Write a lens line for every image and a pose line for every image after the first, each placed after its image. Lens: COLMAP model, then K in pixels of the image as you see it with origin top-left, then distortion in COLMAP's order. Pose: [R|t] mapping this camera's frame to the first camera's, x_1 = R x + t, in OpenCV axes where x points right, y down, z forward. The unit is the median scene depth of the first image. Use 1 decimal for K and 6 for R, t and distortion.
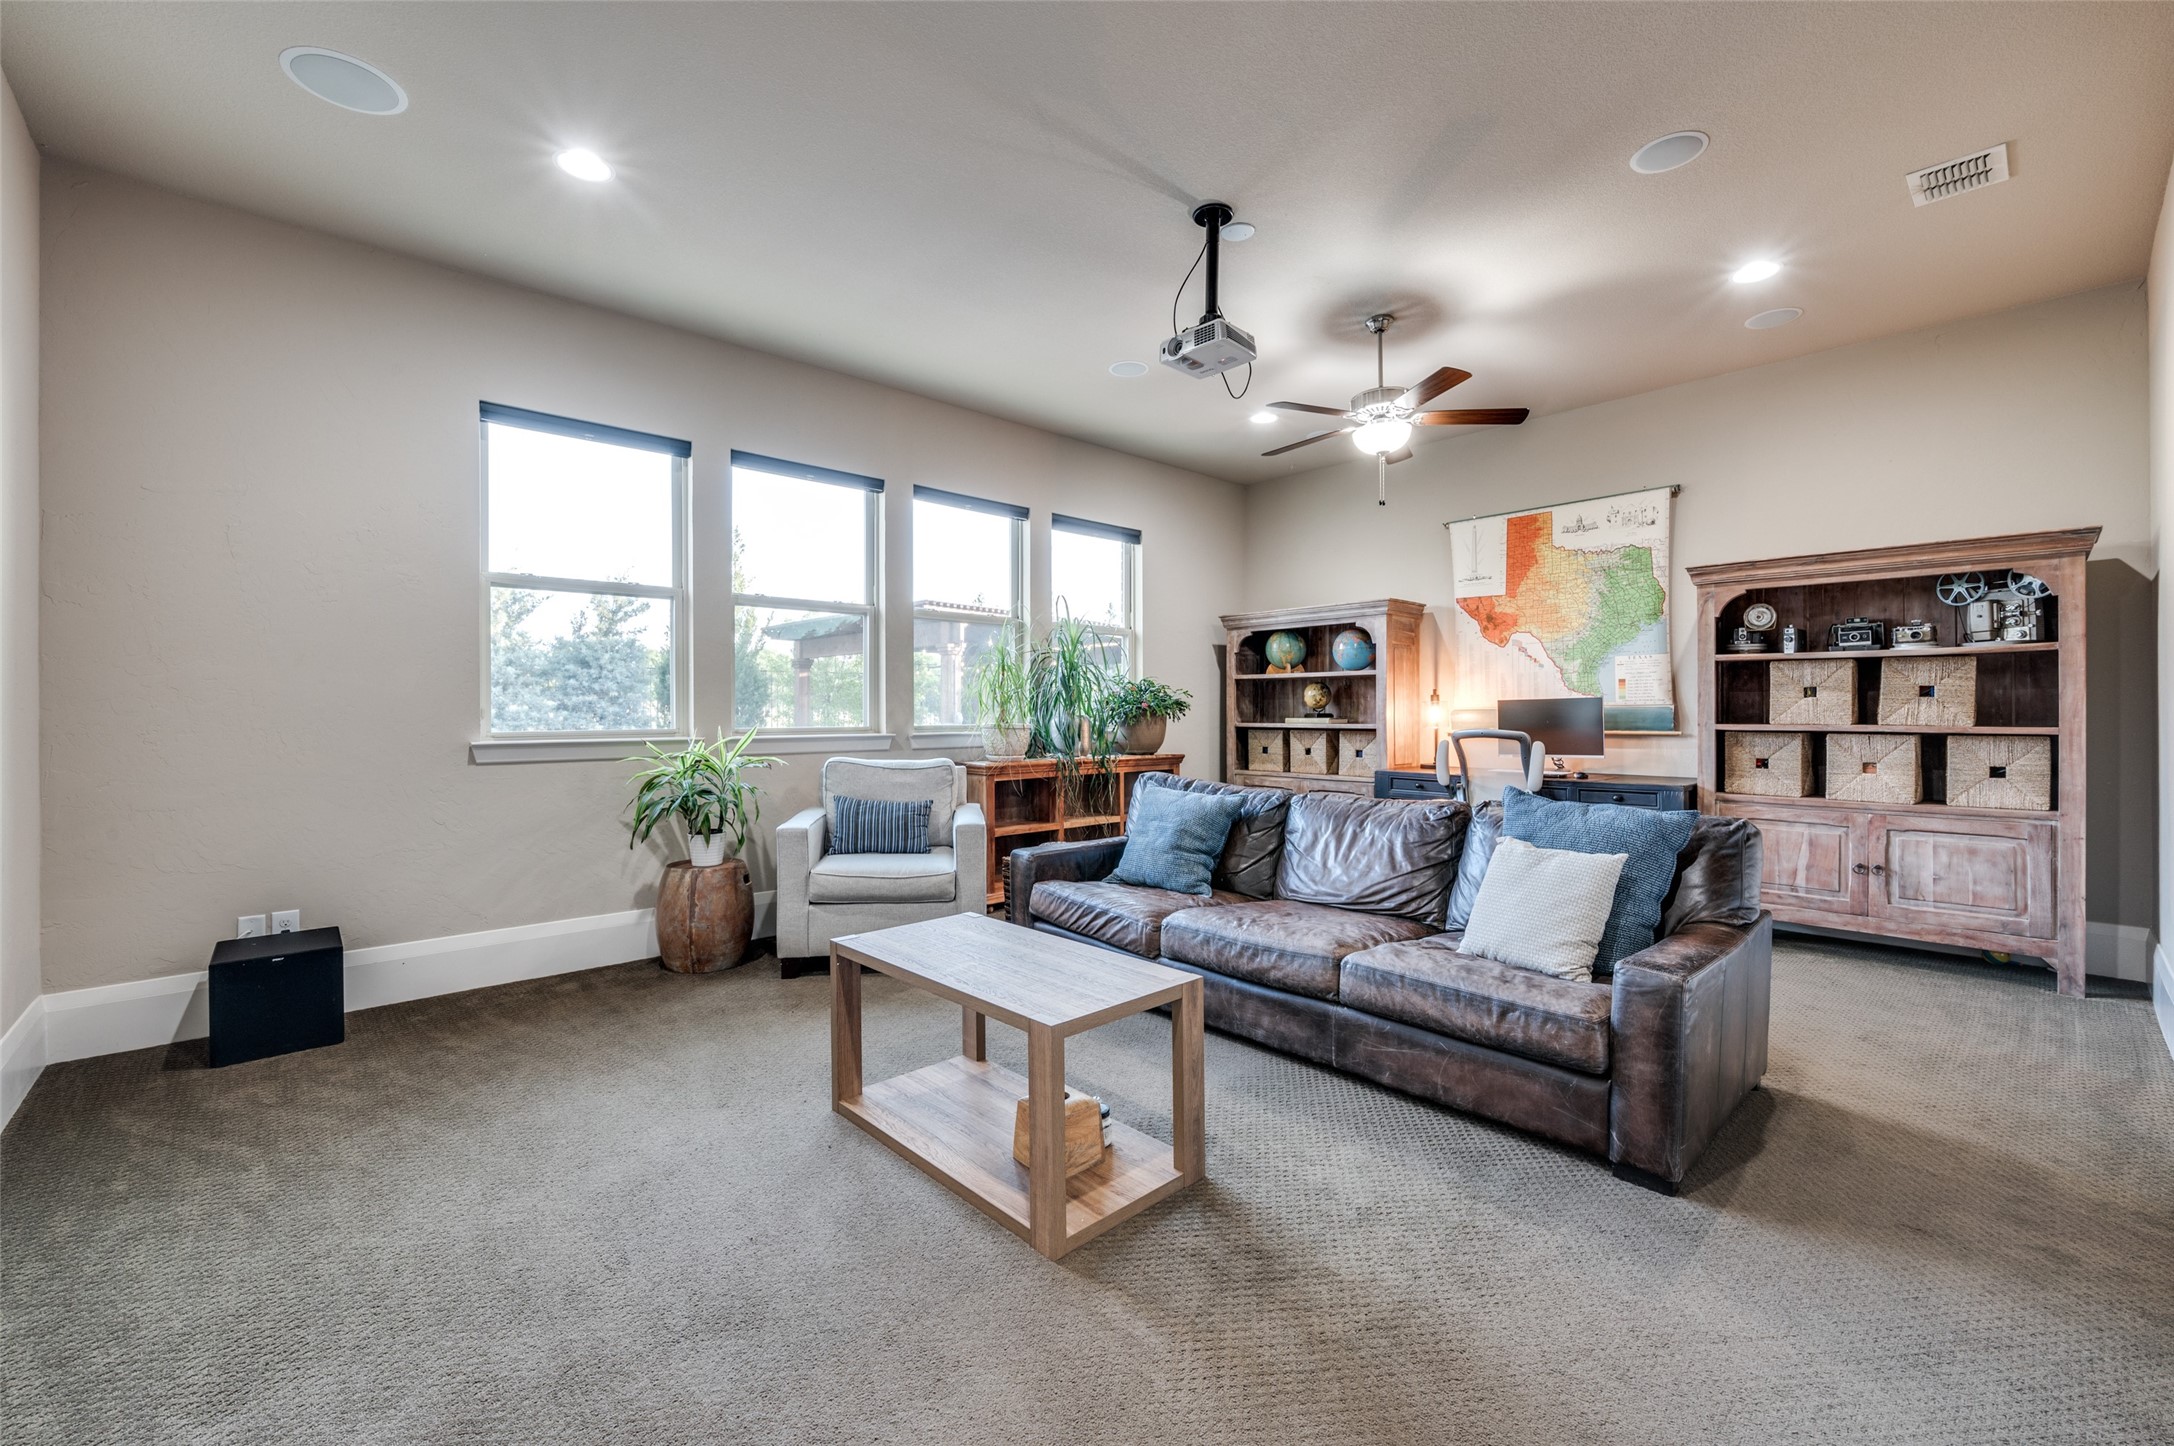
lens RADIAL K [[884.9, 0, 1079.9], [0, 884.9, 716.9], [0, 0, 1]] dist [0.002320, 0.000084]
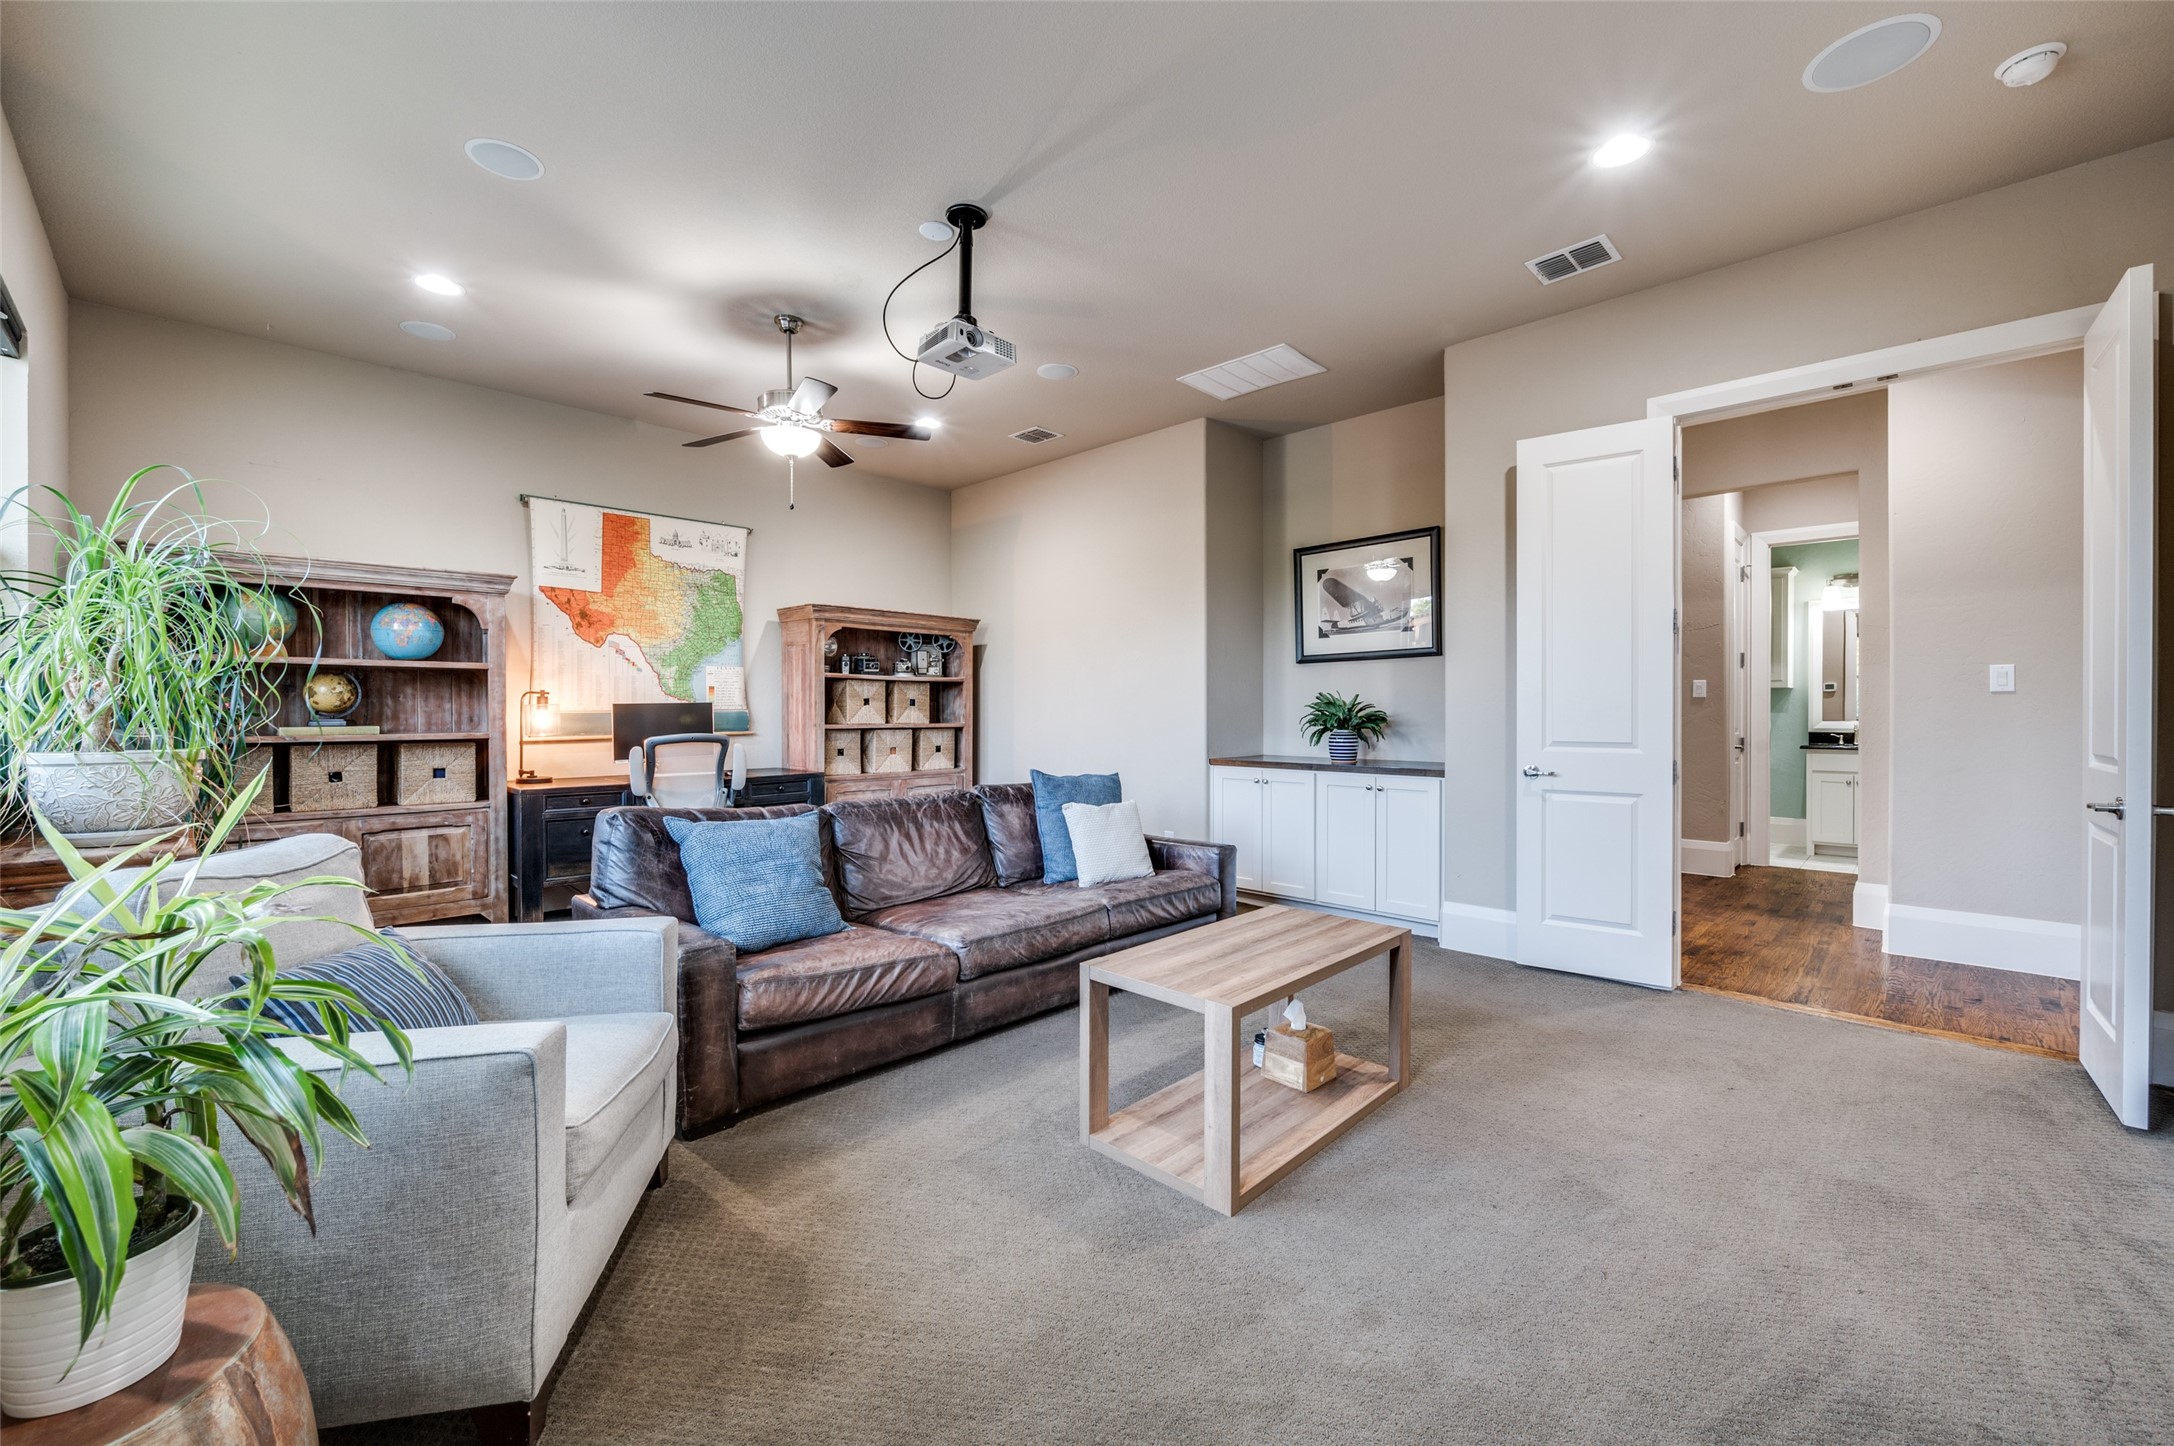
lens RADIAL K [[884.9, 0, 1080.0], [0, 884.9, 715.0], [0, 0, 1]] dist [0.002320, 0.000084]
pose [[-0.058360, -0.004319, 0.998286, -0.536091], [0.006016, 0.999971, 0.004678, -0.008830], [-0.998277, 0.006278, -0.058333, 0.590124]]
